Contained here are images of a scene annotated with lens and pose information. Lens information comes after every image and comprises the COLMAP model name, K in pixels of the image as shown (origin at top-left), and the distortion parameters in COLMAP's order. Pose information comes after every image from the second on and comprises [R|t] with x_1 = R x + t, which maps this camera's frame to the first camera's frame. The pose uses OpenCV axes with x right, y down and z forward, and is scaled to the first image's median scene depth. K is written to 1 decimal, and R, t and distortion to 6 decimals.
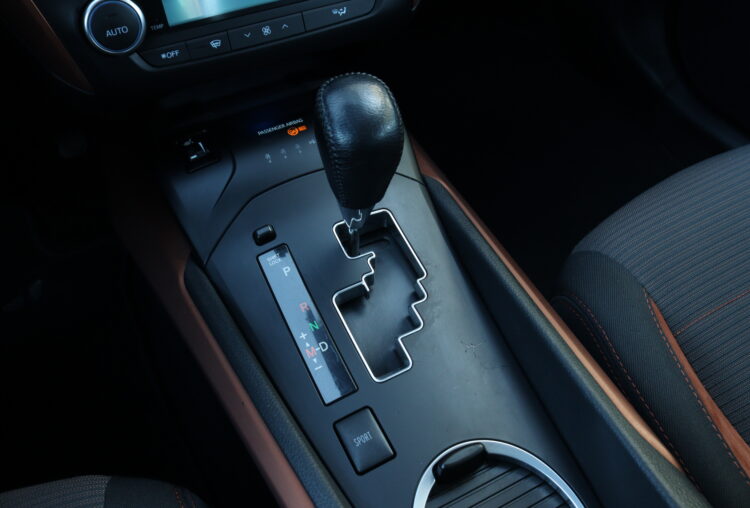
lens RADIAL K [[629.0, 0, 377.8], [0, 629.0, 242.2], [0, 0, 1]] dist [-0.153731, 0.130108]
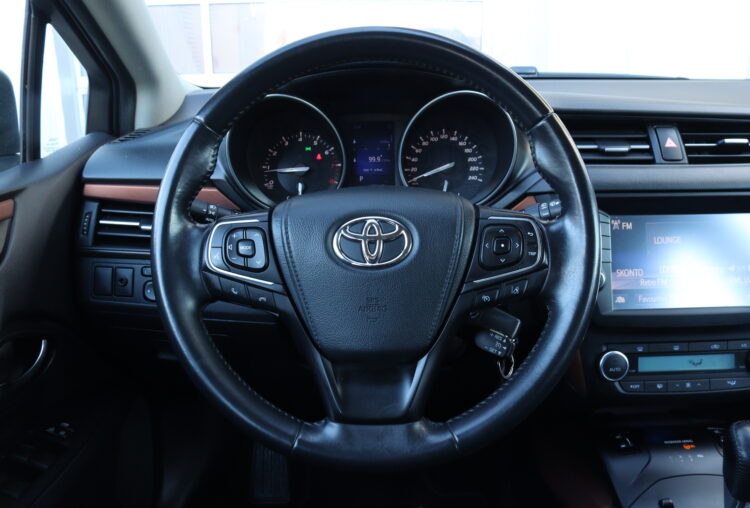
lens RADIAL K [[614.9, 0, 373.8], [0, 614.9, 235.4], [0, 0, 1]] dist [-0.146192, 0.109445]
pose [[0.897458, 0.128533, -0.421959, -0.314483], [-0.318018, 0.851440, -0.417030, 0.274475], [0.305670, 0.508458, 0.805007, -0.824191]]
